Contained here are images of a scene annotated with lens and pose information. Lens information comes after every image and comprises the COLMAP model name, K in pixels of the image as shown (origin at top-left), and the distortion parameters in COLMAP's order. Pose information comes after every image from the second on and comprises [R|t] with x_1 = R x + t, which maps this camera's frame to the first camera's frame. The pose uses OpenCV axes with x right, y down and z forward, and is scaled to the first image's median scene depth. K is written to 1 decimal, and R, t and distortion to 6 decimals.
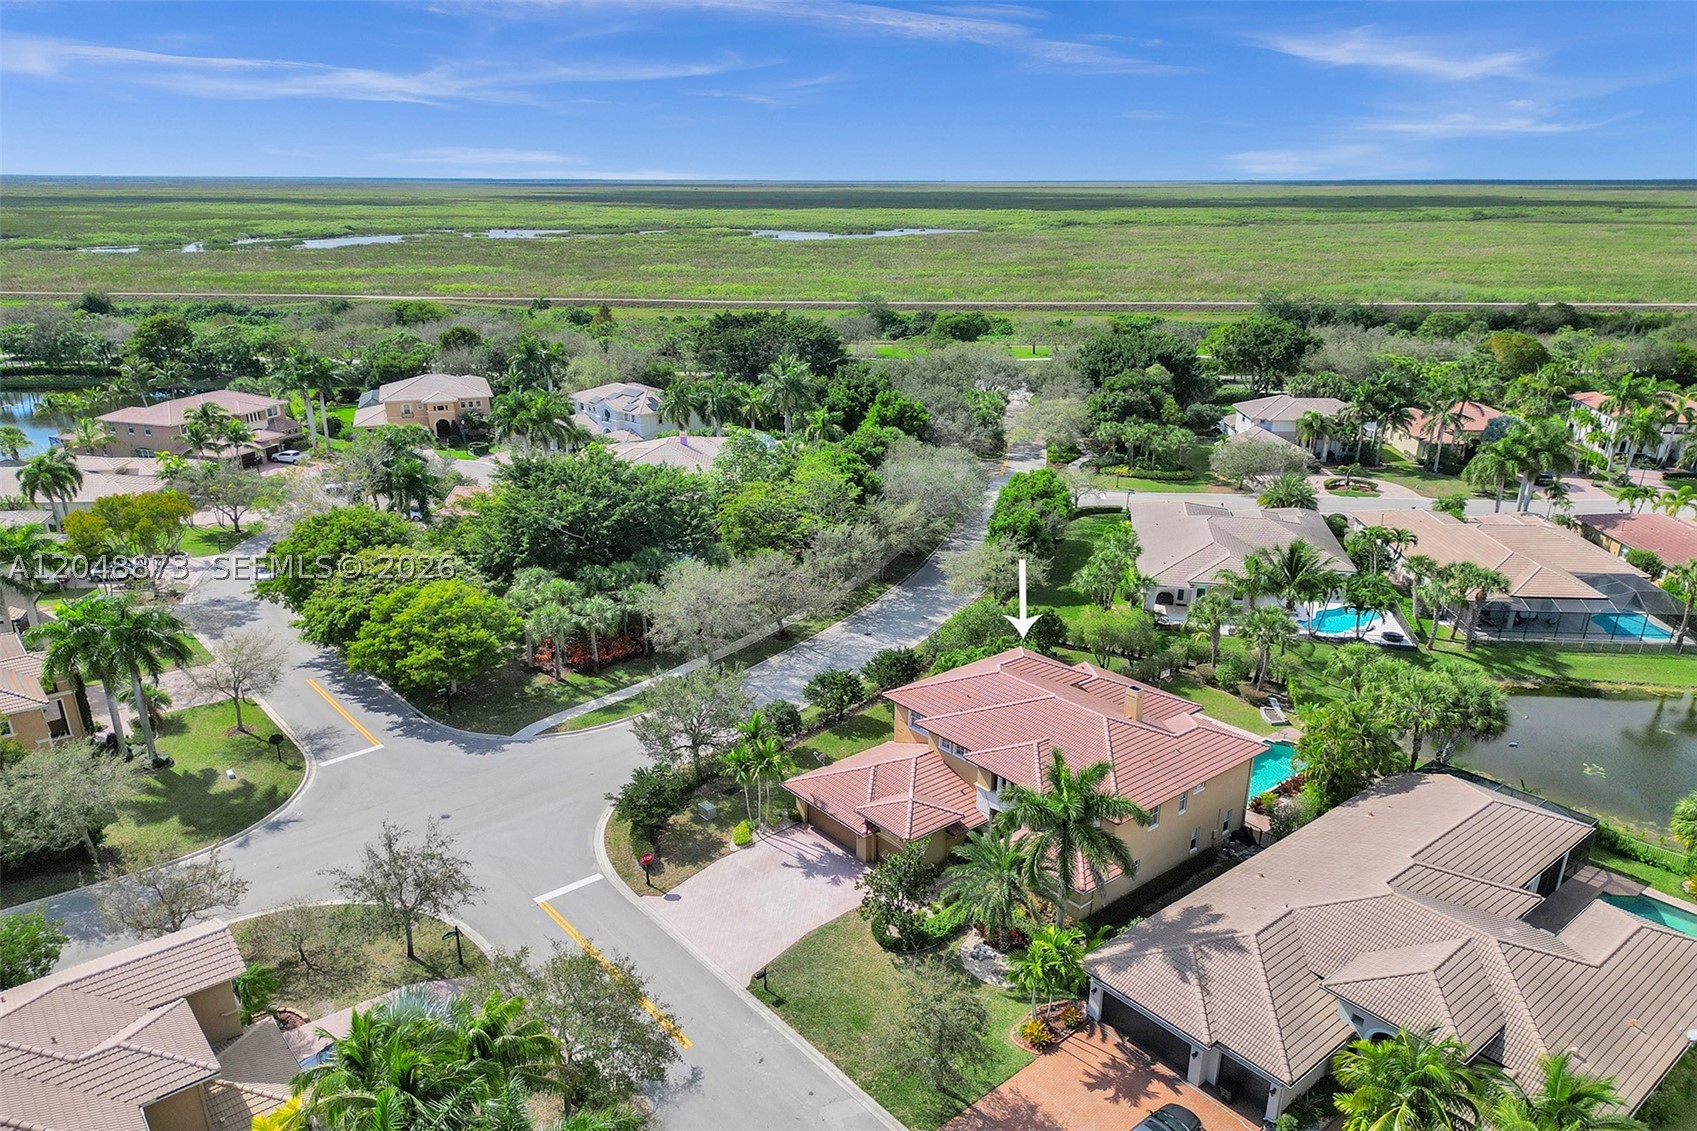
lens RADIAL K [[1188.9, 0, 848.5], [0, 1188.9, 565.5], [0, 0, 1]] dist [0.067995, -0.066596]
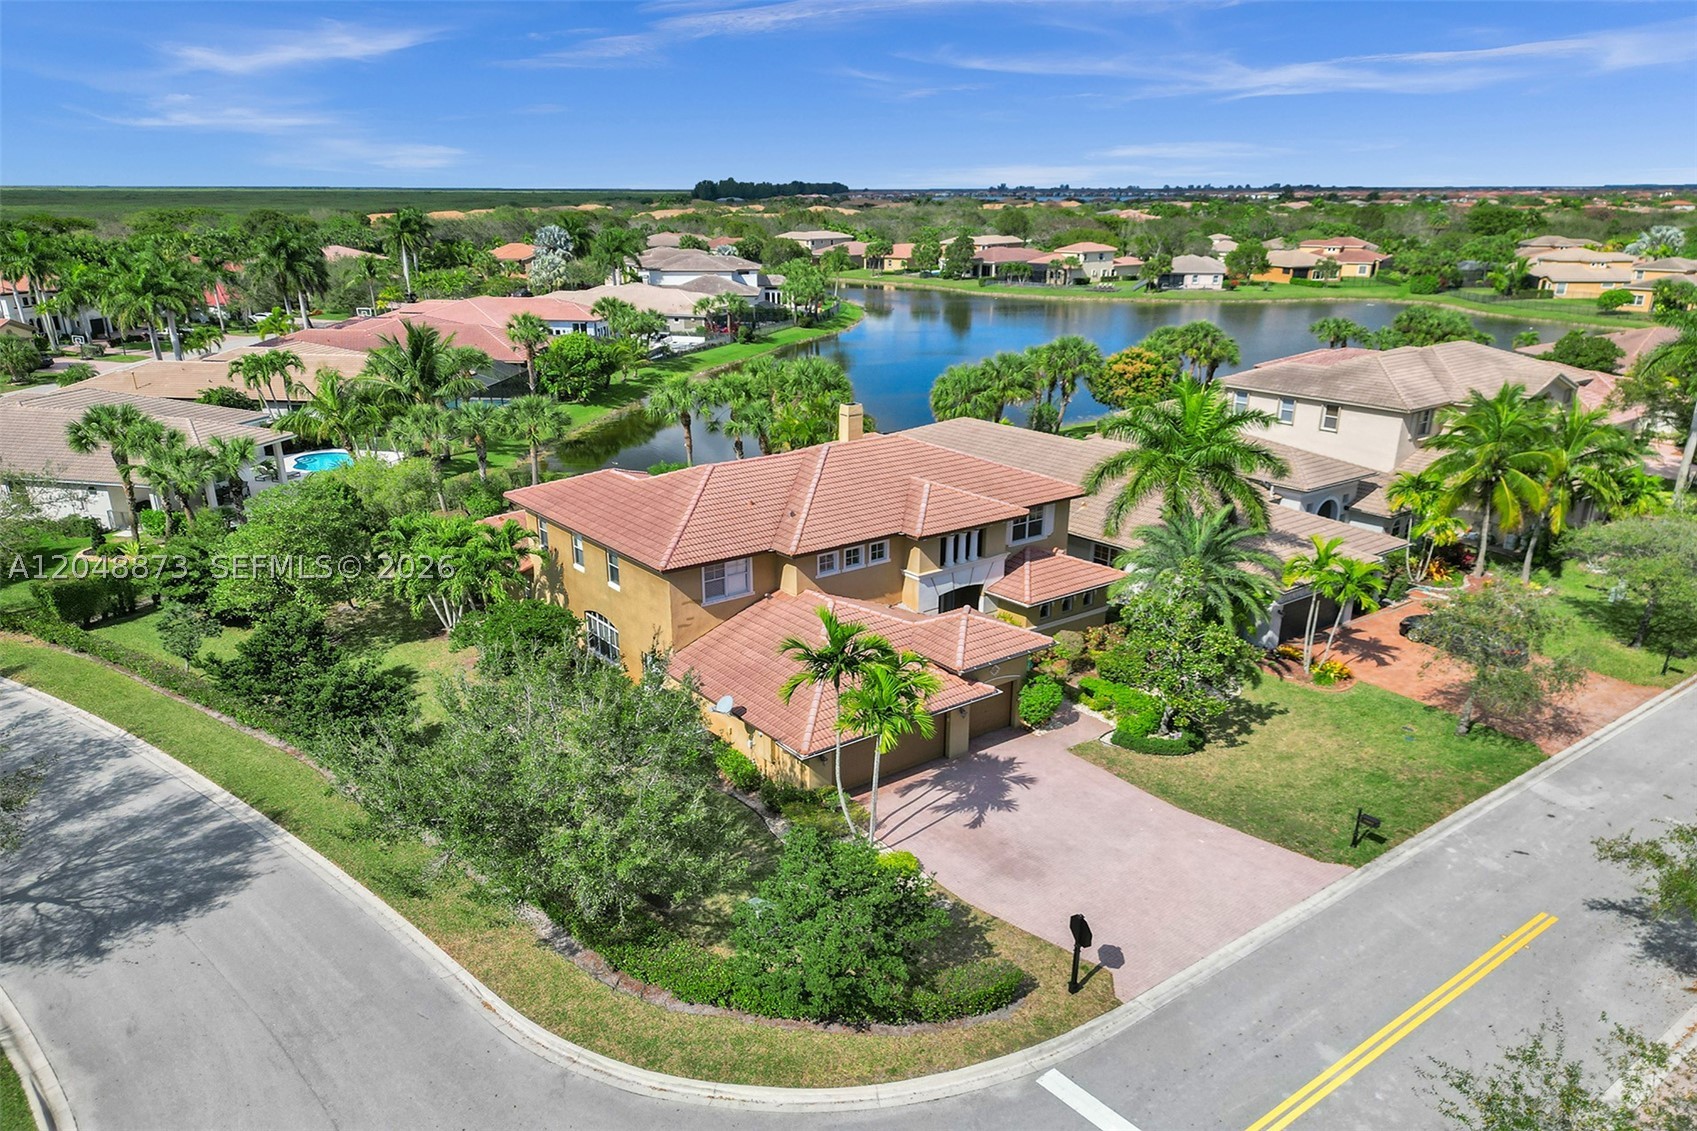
lens RADIAL K [[1196.6, 0, 848.5], [0, 1196.6, 565.5], [0, 0, 1]] dist [0.071055, -0.070744]
pose [[0.053786, -0.307705, 0.949960, -0.389026], [0.307225, 0.910290, 0.277461, -0.011528], [-0.950116, 0.276928, 0.143496, 0.708964]]
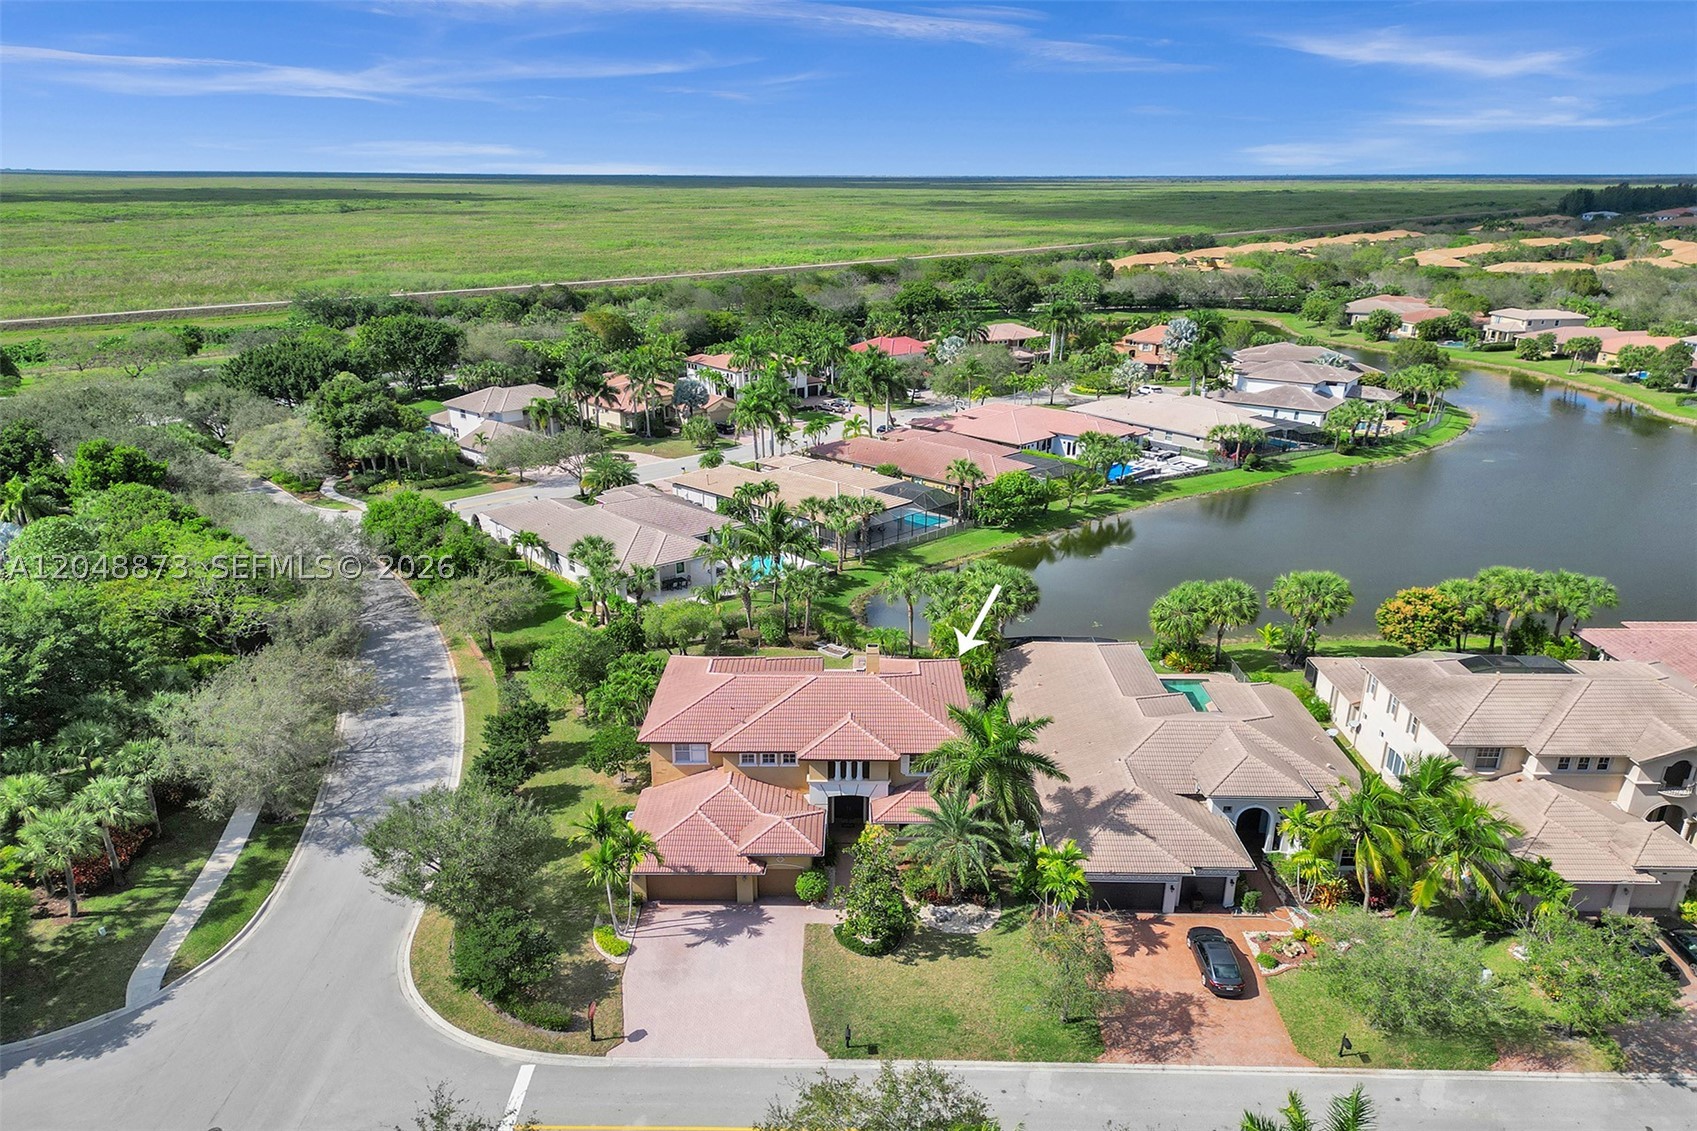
lens RADIAL K [[1196.6, 0, 848.5], [0, 1196.6, 565.5], [0, 0, 1]] dist [0.071055, -0.070744]
pose [[0.653207, -0.236074, 0.719437, -0.414864], [0.233525, 0.966647, 0.105166, -0.066685], [-0.720269, 0.099311, 0.686549, 0.203556]]
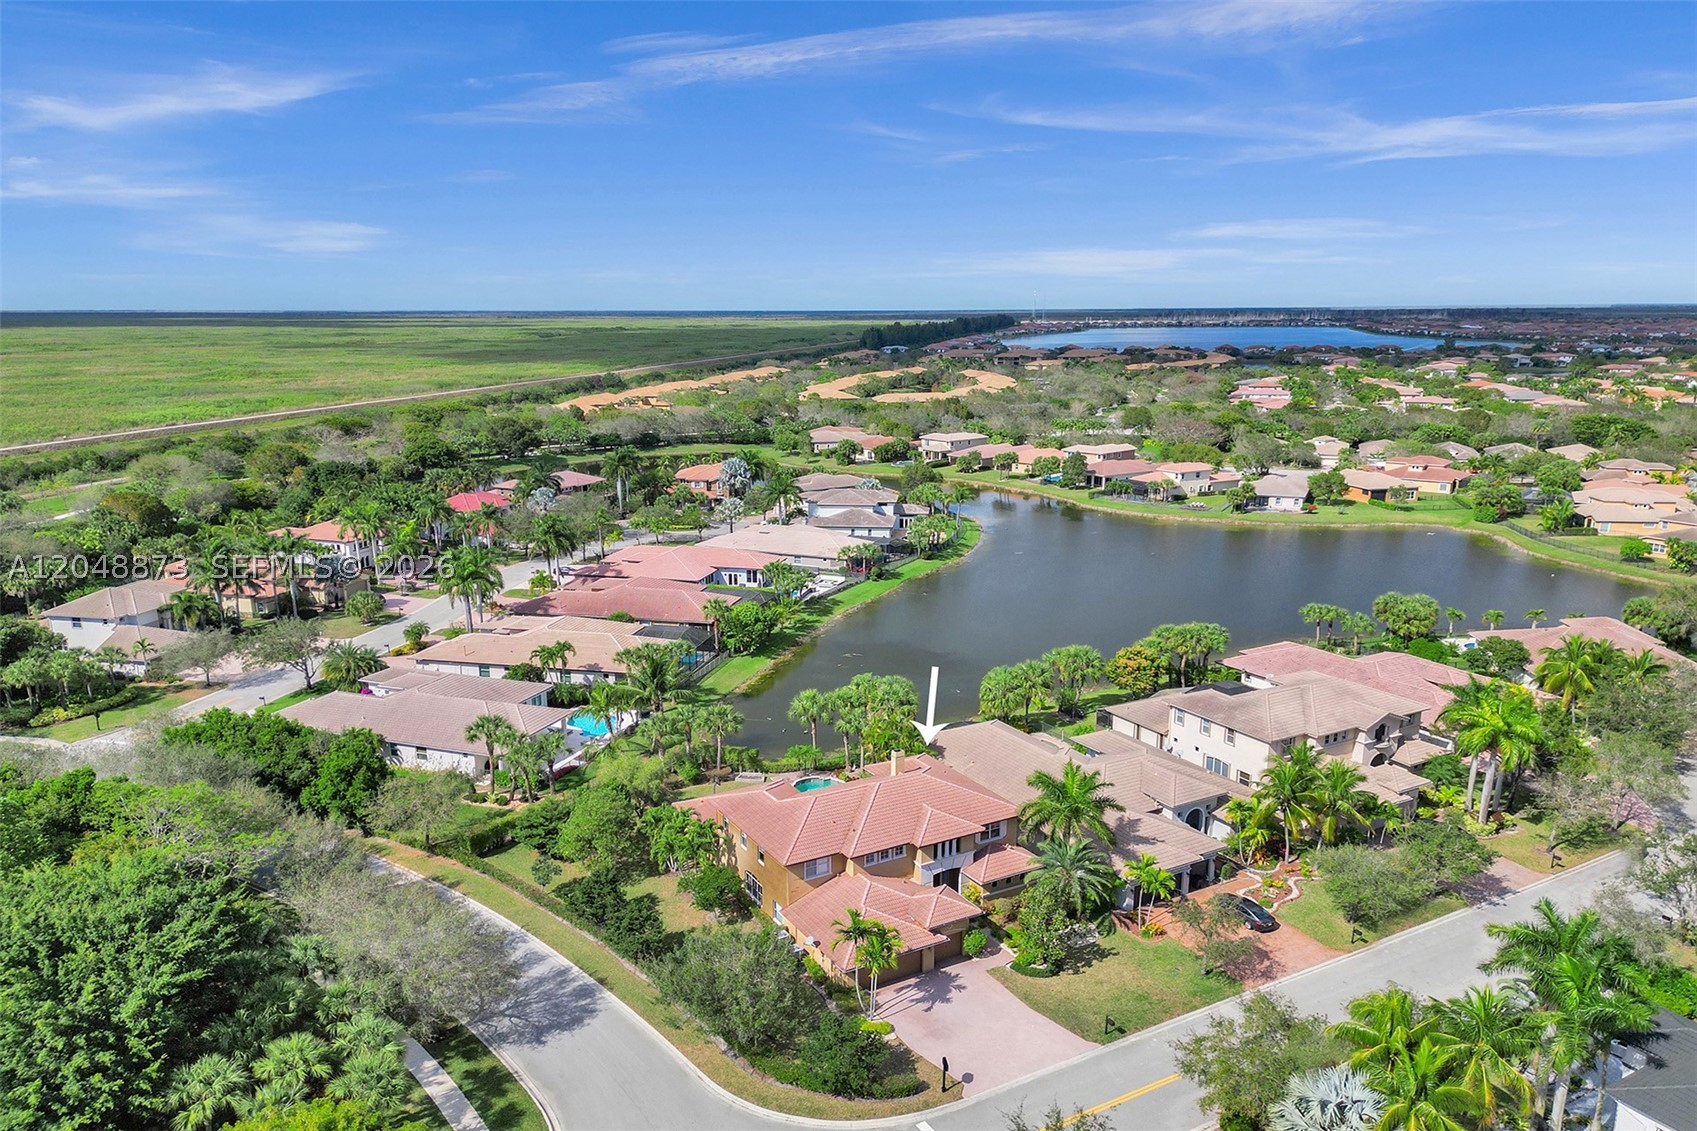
lens RADIAL K [[1188.9, 0, 848.5], [0, 1188.9, 565.5], [0, 0, 1]] dist [0.067995, -0.066596]
pose [[0.187645, -0.209765, 0.959577, -0.767647], [0.308005, 0.940223, 0.145304, -0.231071], [-0.932696, 0.268289, 0.241036, 0.521059]]
